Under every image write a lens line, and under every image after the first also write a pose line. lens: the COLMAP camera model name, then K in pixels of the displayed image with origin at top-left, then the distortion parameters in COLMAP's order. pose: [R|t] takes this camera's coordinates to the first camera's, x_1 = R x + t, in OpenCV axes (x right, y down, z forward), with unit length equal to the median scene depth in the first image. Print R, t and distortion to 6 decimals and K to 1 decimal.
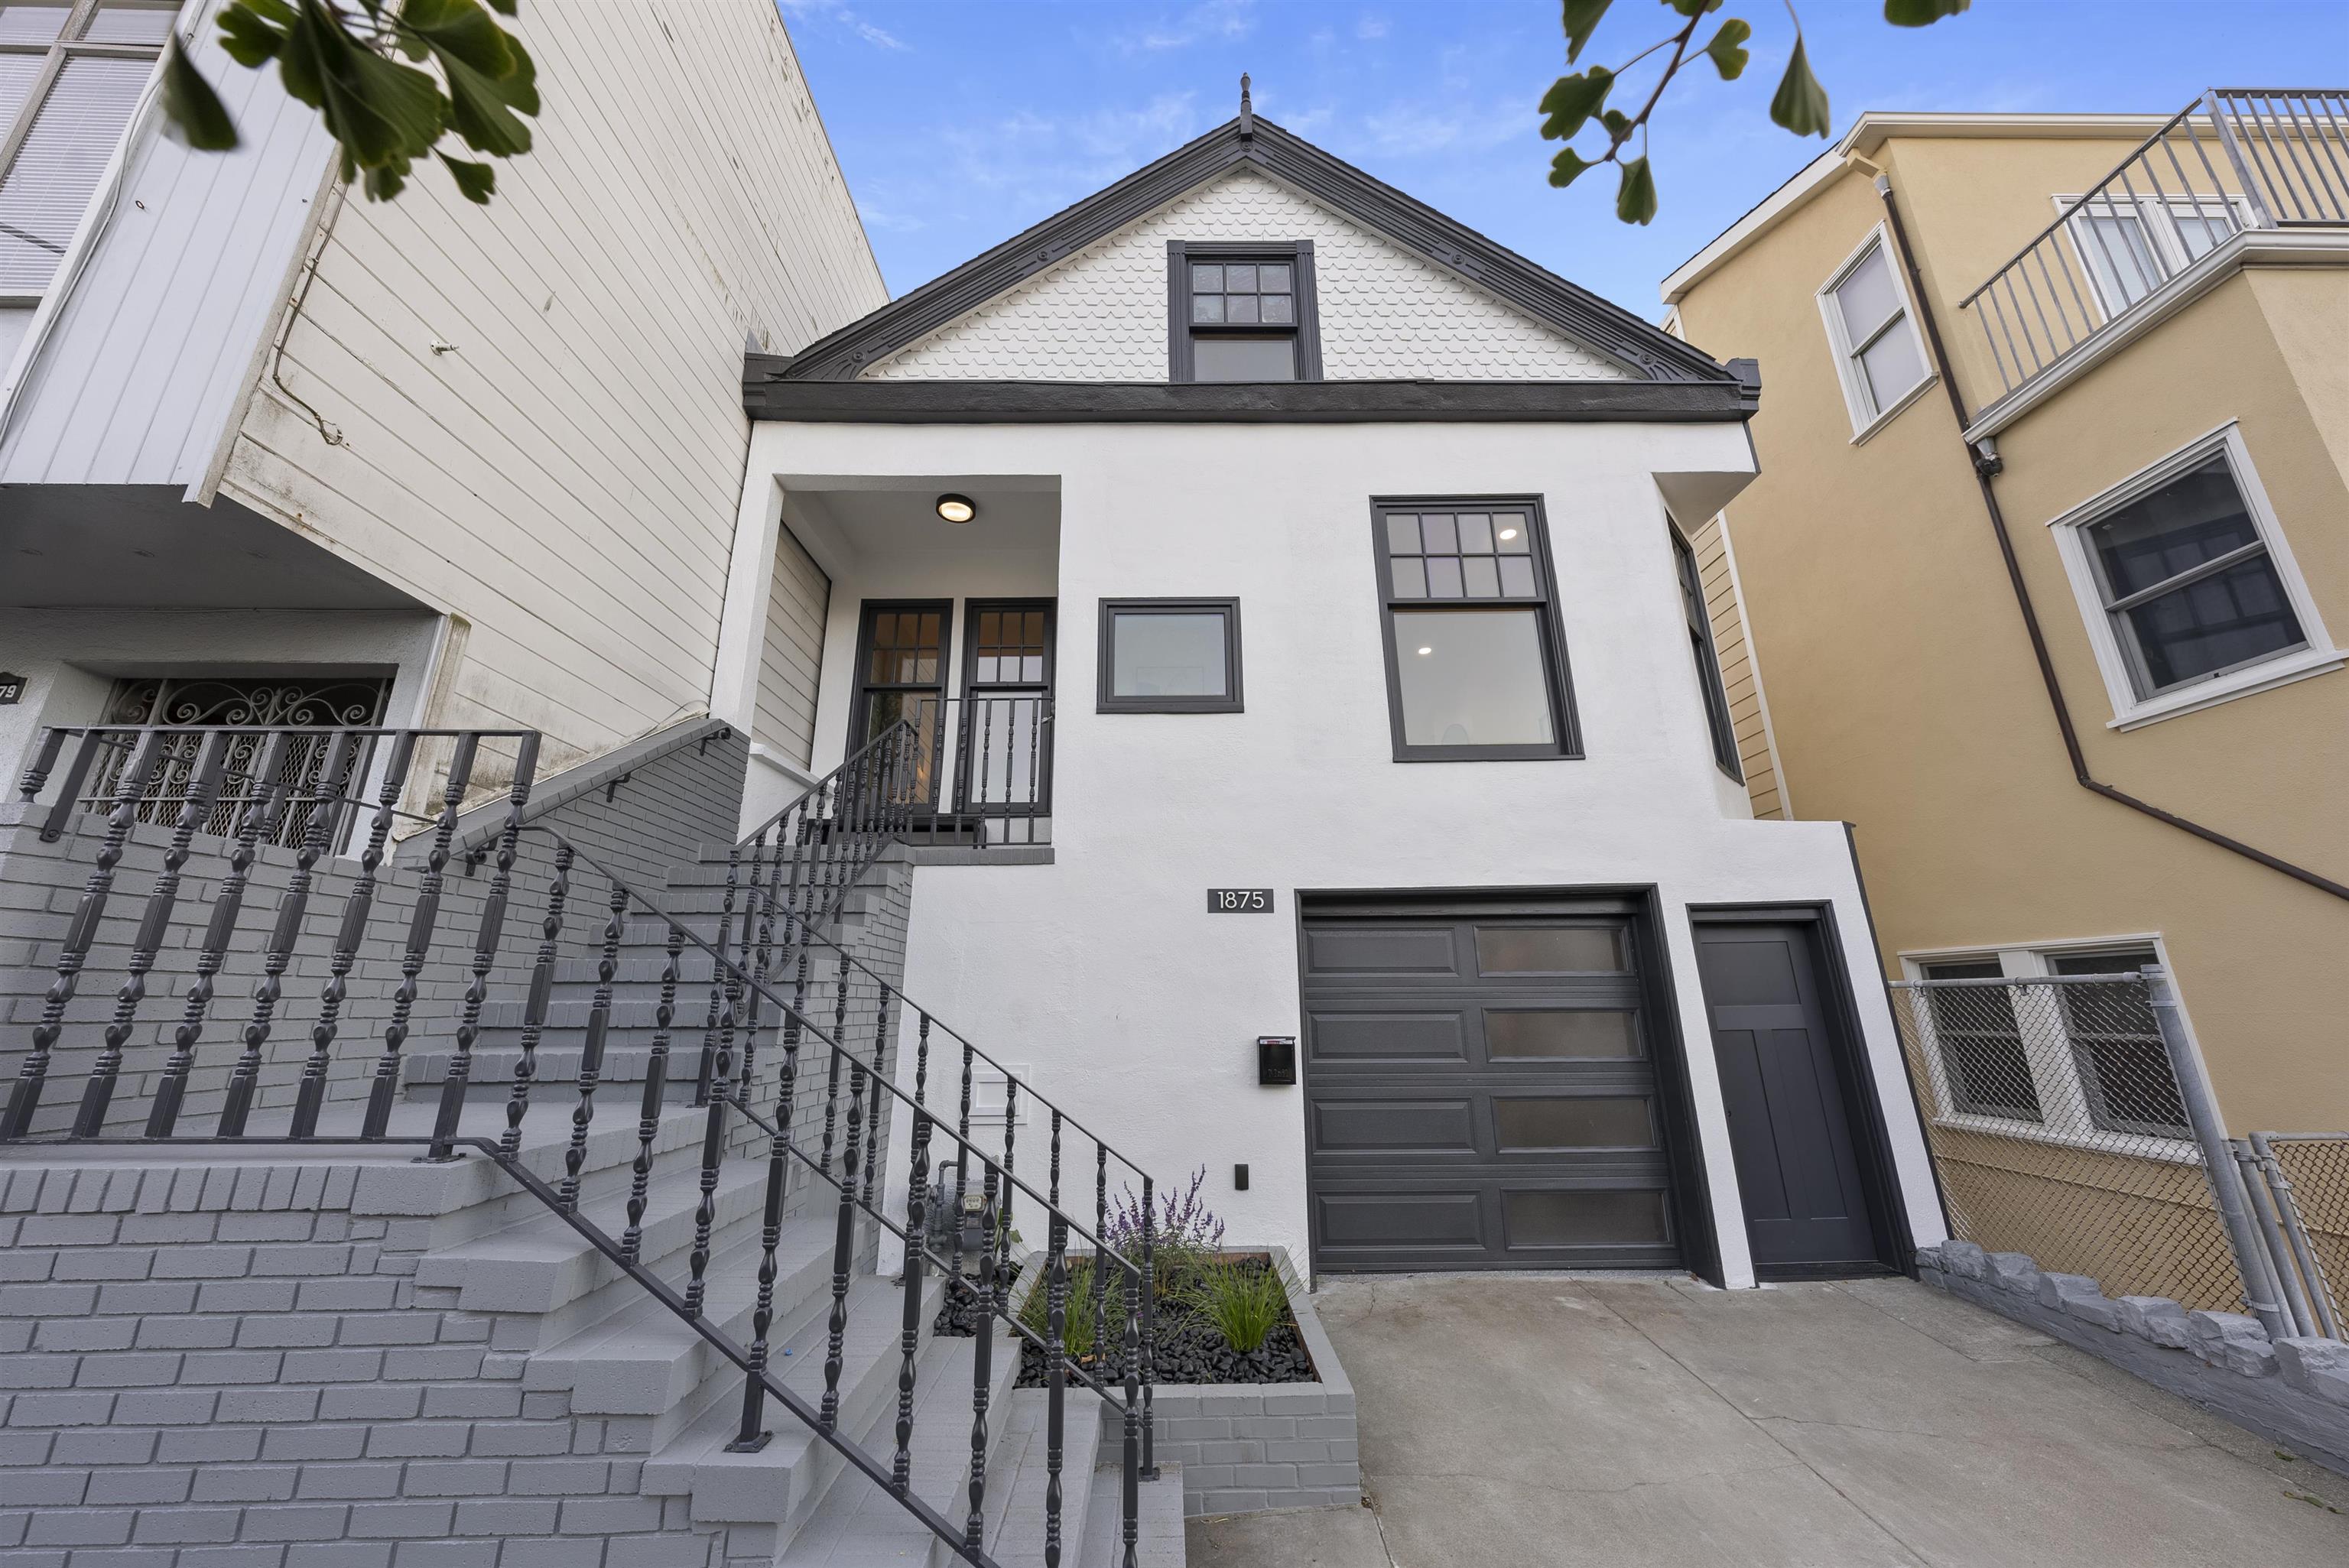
lens RADIAL K [[801.9, 0, 1175.6], [0, 801.9, 783.2], [0, 0, 1]] dist [-0.002293, -0.000075]
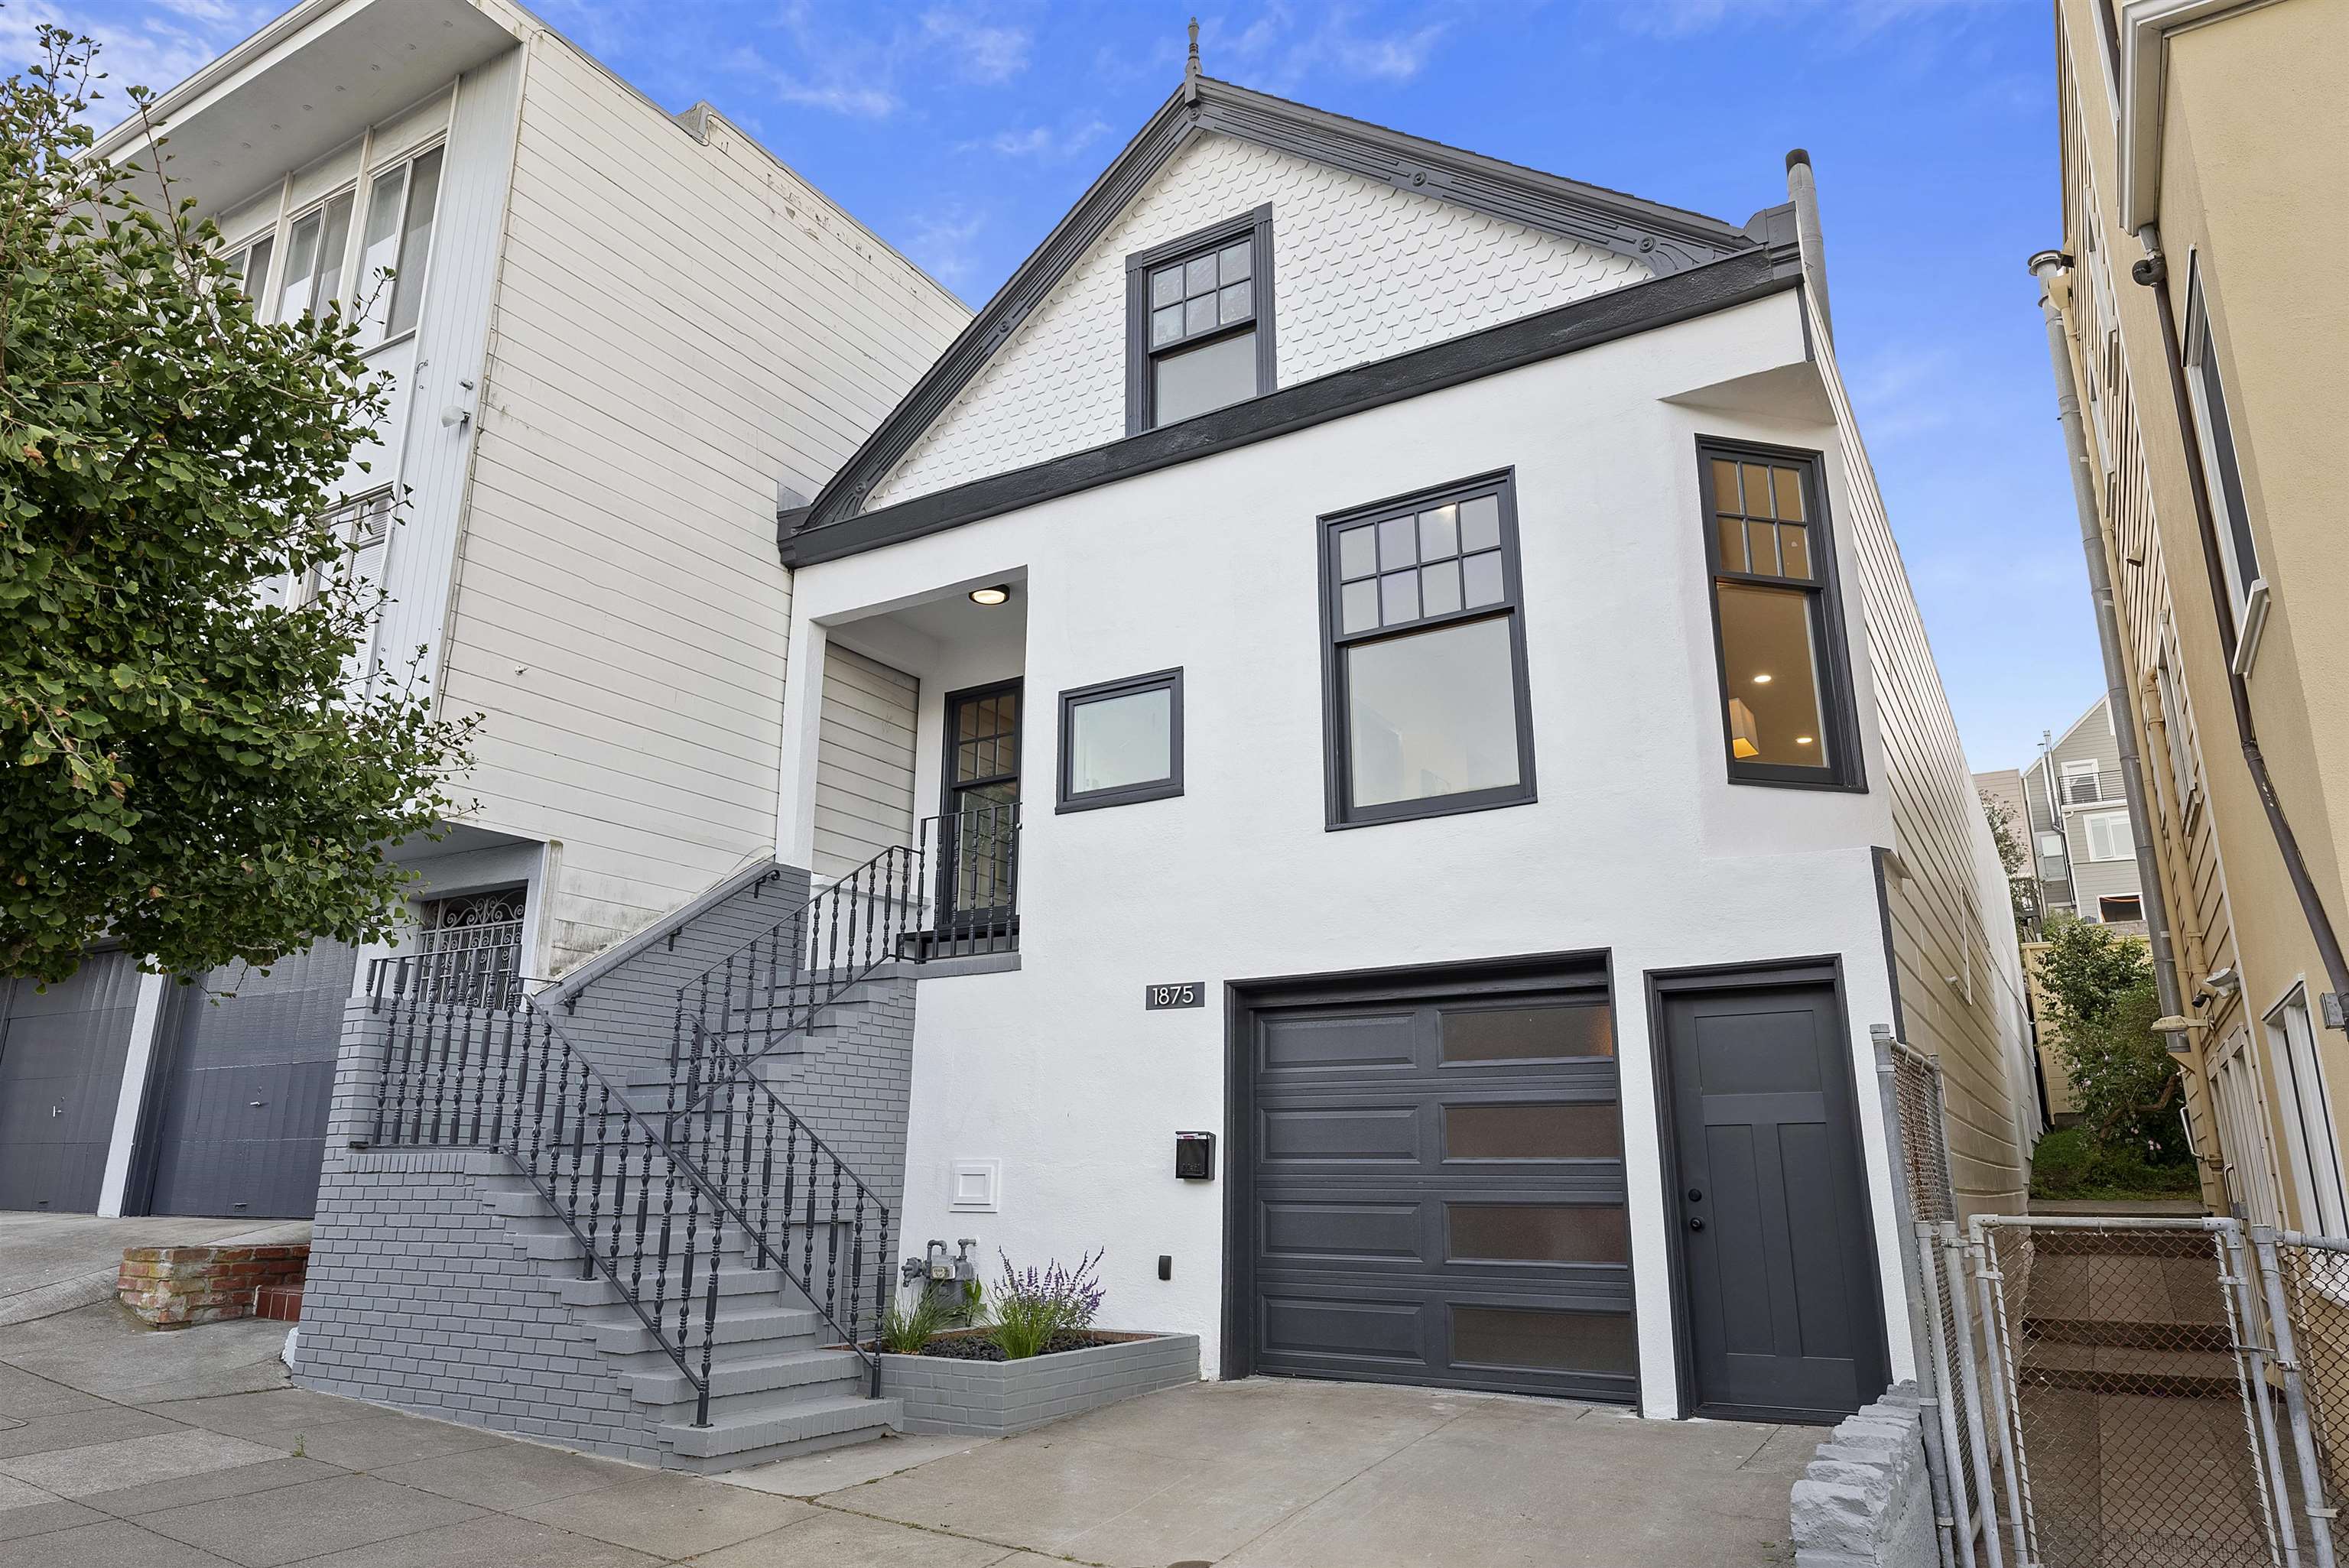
lens RADIAL K [[1488.7, 0, 1173.9], [0, 1488.7, 780.7], [0, 0, 1]] dist [0.008821, 0.000897]
pose [[0.848911, -0.126293, -0.513226, 0.960758], [0.131898, 0.990931, -0.025676, -0.060639], [0.511814, -0.045897, 0.857869, -0.496615]]
